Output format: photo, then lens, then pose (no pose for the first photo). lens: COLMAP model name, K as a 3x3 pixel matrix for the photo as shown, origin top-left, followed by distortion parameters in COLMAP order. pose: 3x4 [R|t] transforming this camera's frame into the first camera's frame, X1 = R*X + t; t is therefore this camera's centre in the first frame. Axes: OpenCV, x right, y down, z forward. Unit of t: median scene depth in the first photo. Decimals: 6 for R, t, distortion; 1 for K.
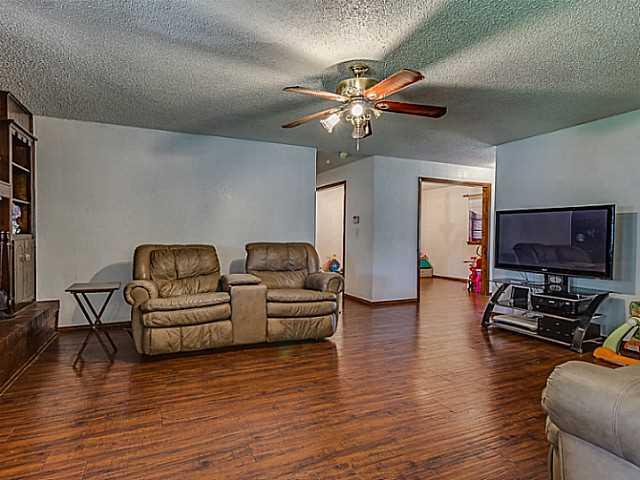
lens RADIAL K [[347.9, 0, 310.5], [0, 347.9, 238.6], [0, 0, 1]] dist [-0.014881, 0.004590]
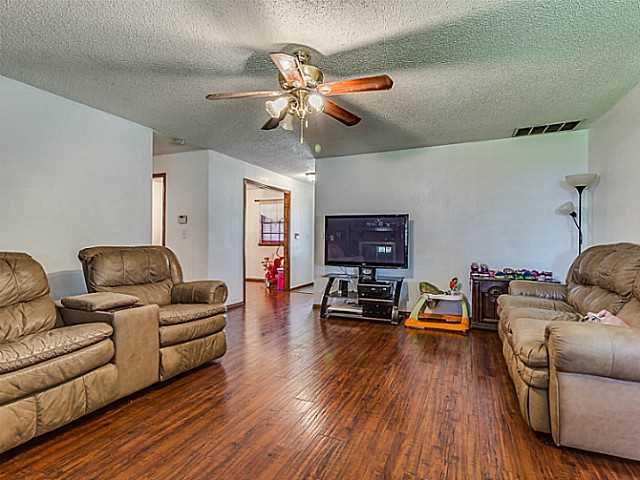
lens RADIAL K [[347.9, 0, 318.4], [0, 347.9, 237.4], [0, 0, 1]] dist [-0.014881, 0.004590]
pose [[0.746226, -0.003380, 0.665684, -0.310012], [0.011592, 0.999901, -0.007918, 0.002851], [-0.665592, 0.013625, 0.746192, 0.195920]]
